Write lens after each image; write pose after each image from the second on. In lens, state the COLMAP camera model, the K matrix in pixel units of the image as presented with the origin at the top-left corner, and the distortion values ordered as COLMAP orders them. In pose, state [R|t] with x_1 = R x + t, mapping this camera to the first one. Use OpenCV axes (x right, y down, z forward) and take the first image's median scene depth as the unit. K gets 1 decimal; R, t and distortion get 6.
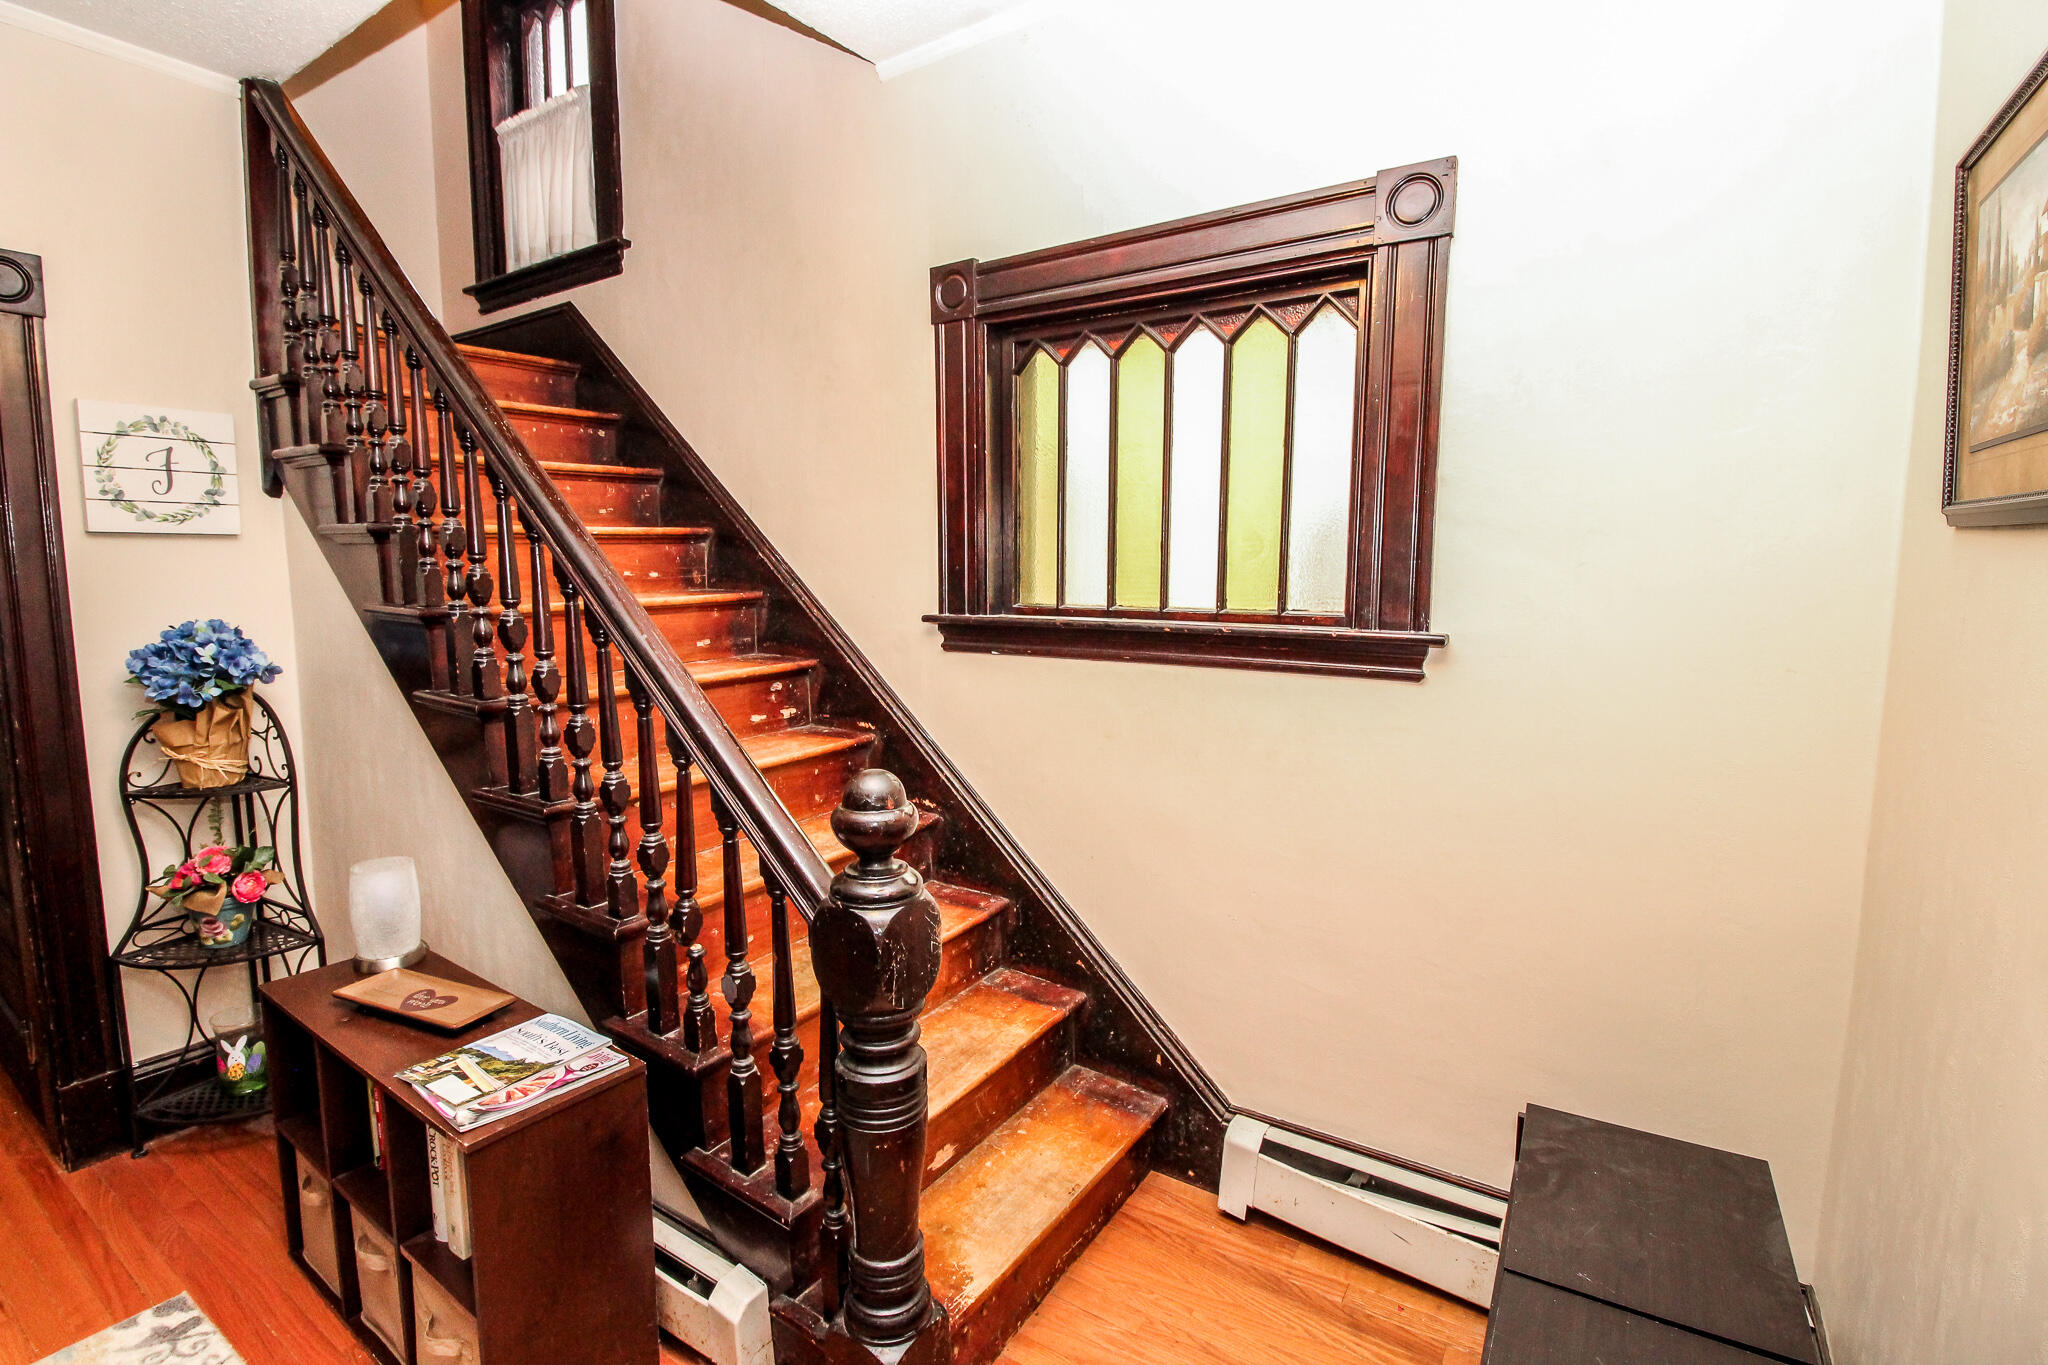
lens RADIAL K [[942.5, 0, 1010.8], [0, 942.5, 677.6], [0, 0, 1]] dist [-0.000040, -0.012272]
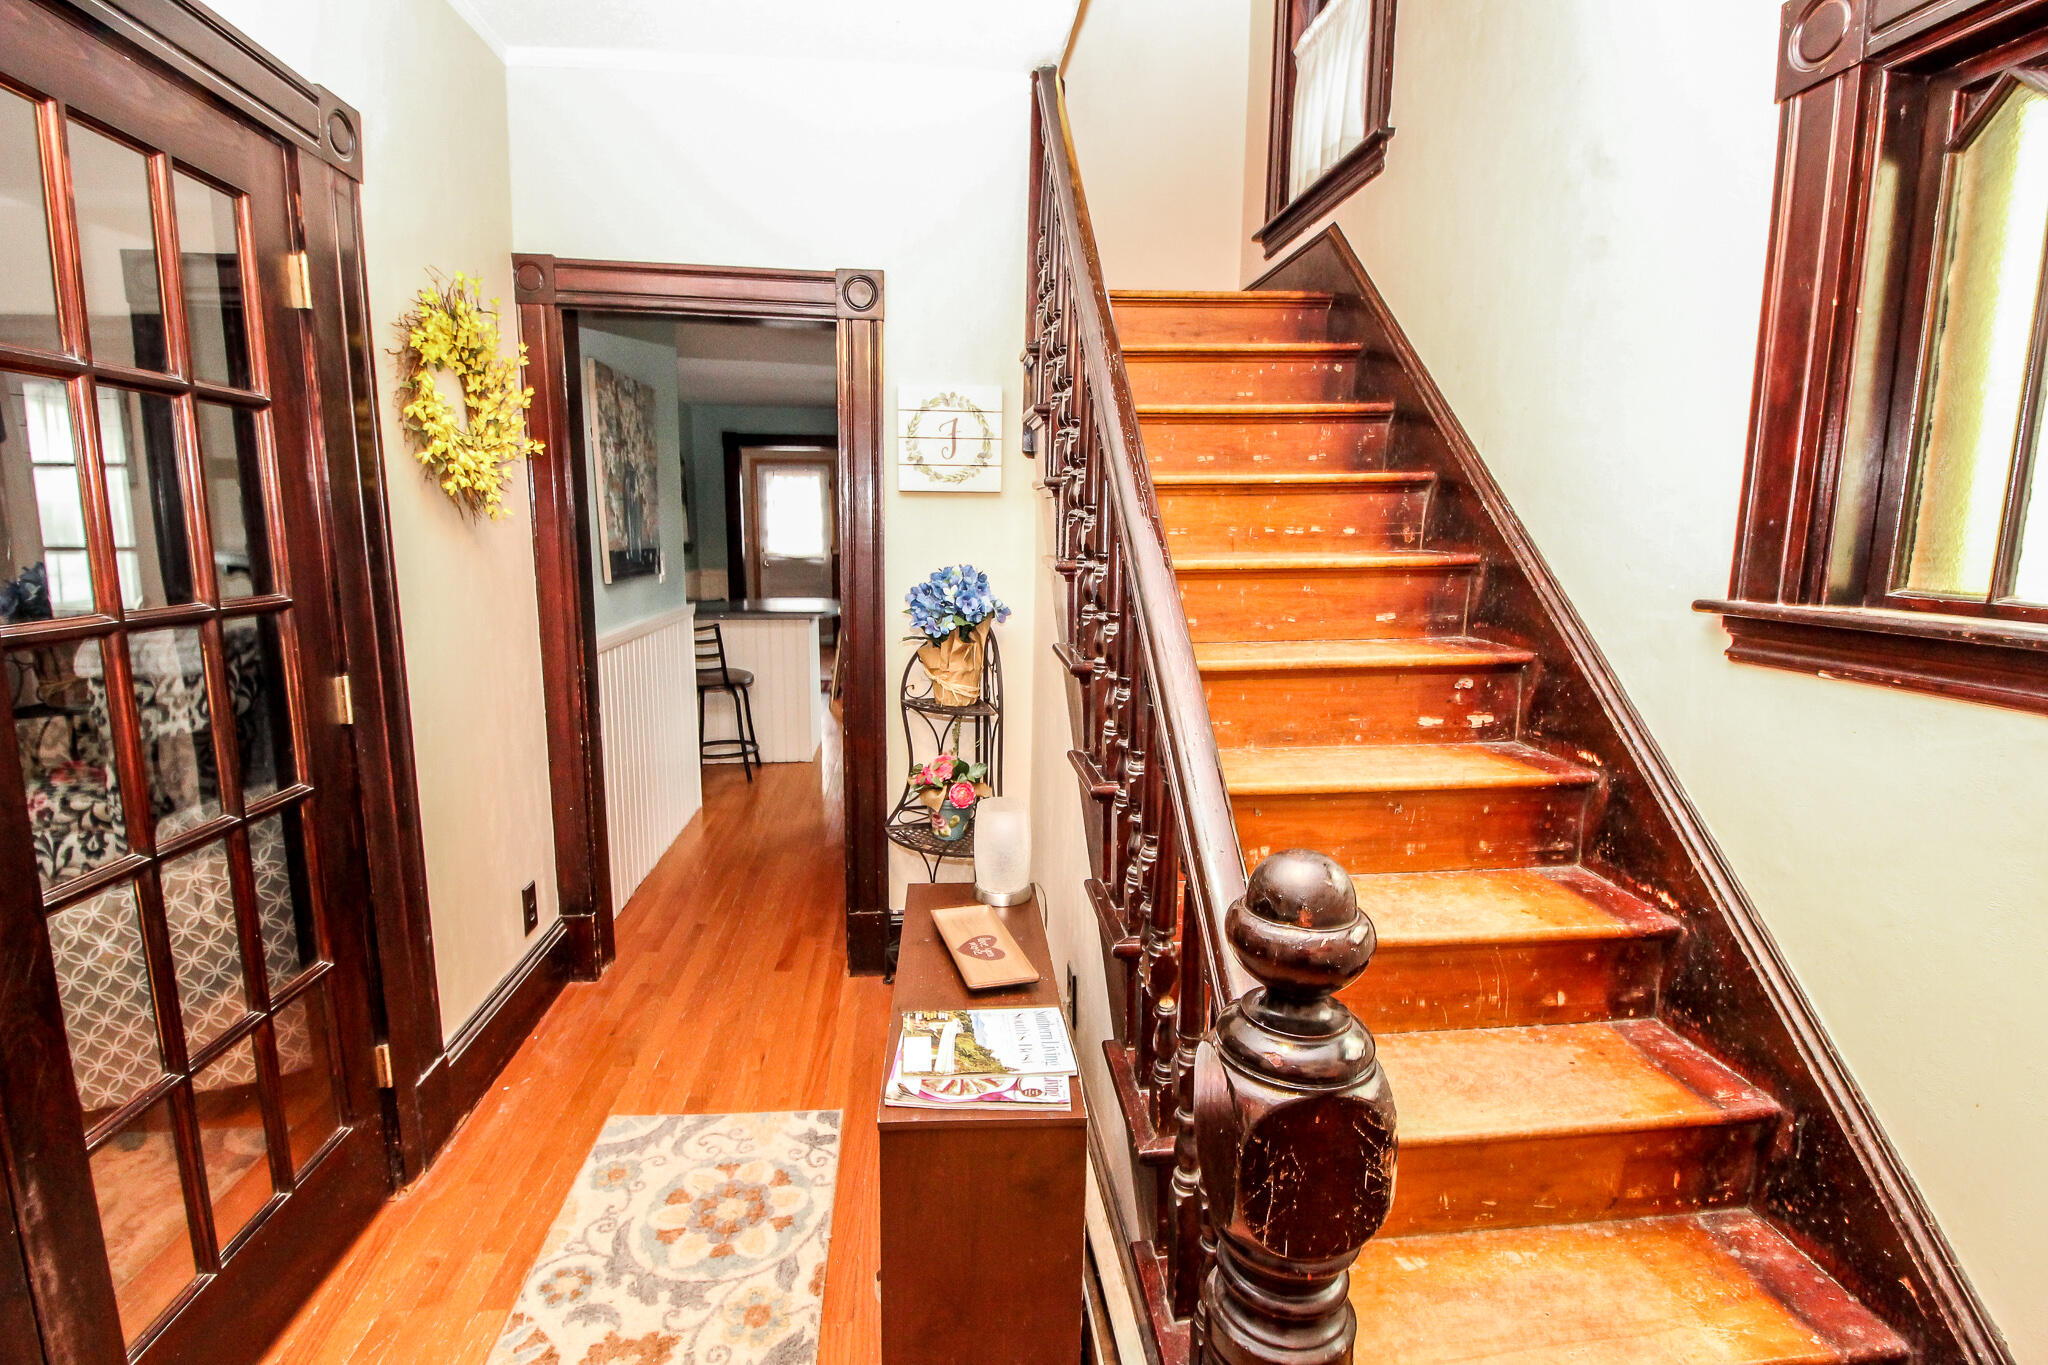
lens RADIAL K [[954.8, 0, 986.3], [0, 954.8, 683.0], [0, 0, 1]] dist [0.000794, -0.012180]
pose [[0.630117, 0.130013, -0.765539, 0.099328], [-0.095826, 0.991367, 0.089492, -0.024211], [0.770565, 0.016968, 0.637135, 0.255904]]
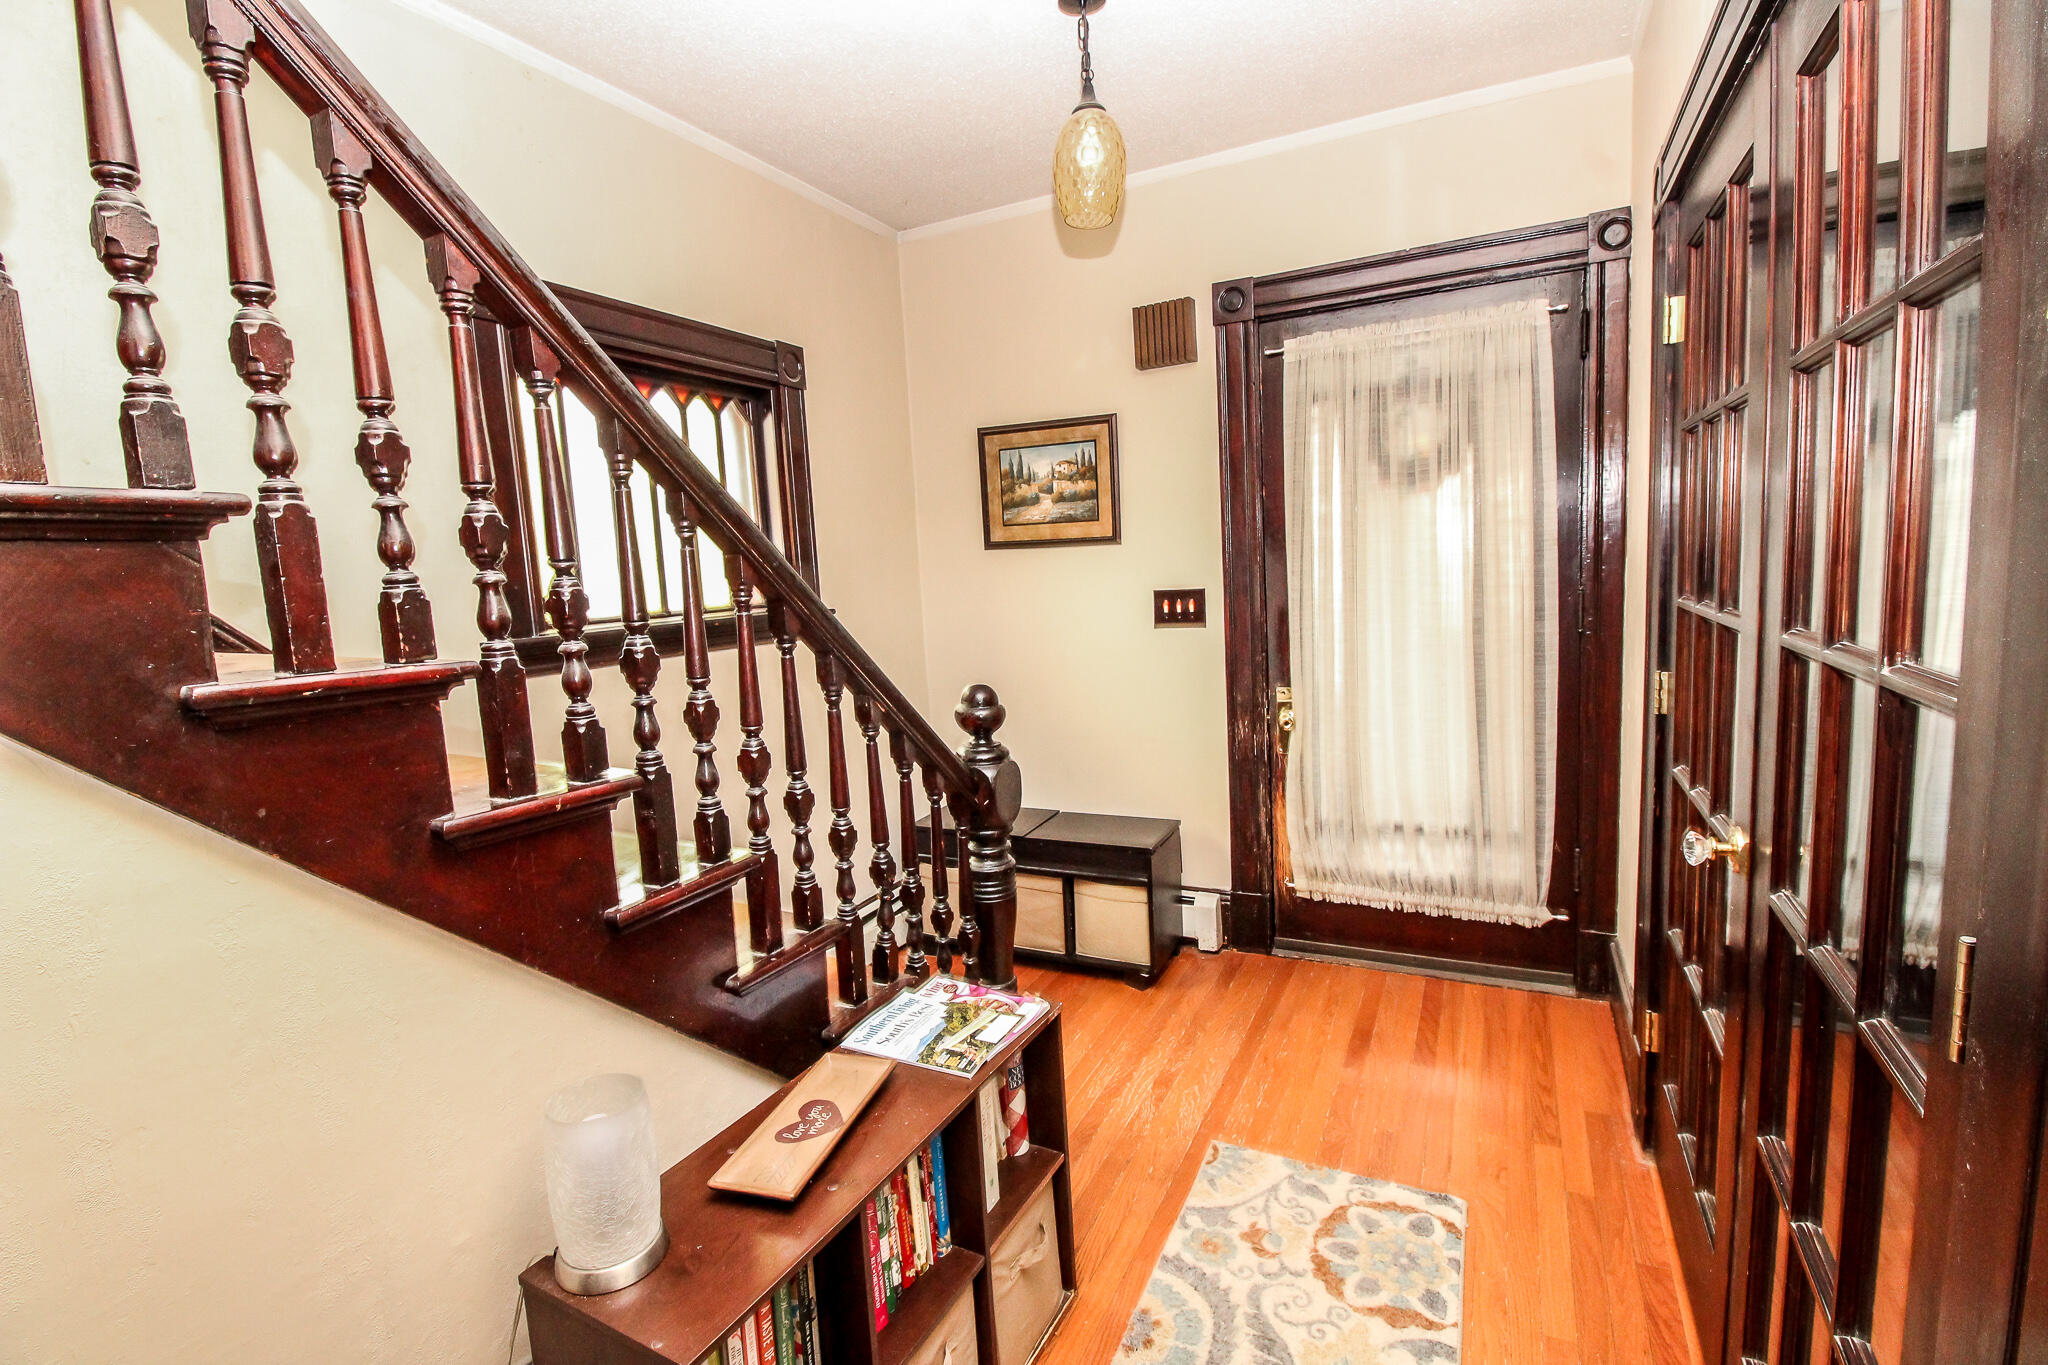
lens RADIAL K [[942.5, 0, 1010.8], [0, 942.5, 677.6], [0, 0, 1]] dist [-0.000040, -0.012272]
pose [[-0.117597, -0.117200, 0.986121, -1.017467], [0.168553, 0.976248, 0.136127, -0.071236], [-0.978653, 0.182222, -0.095050, 0.627089]]
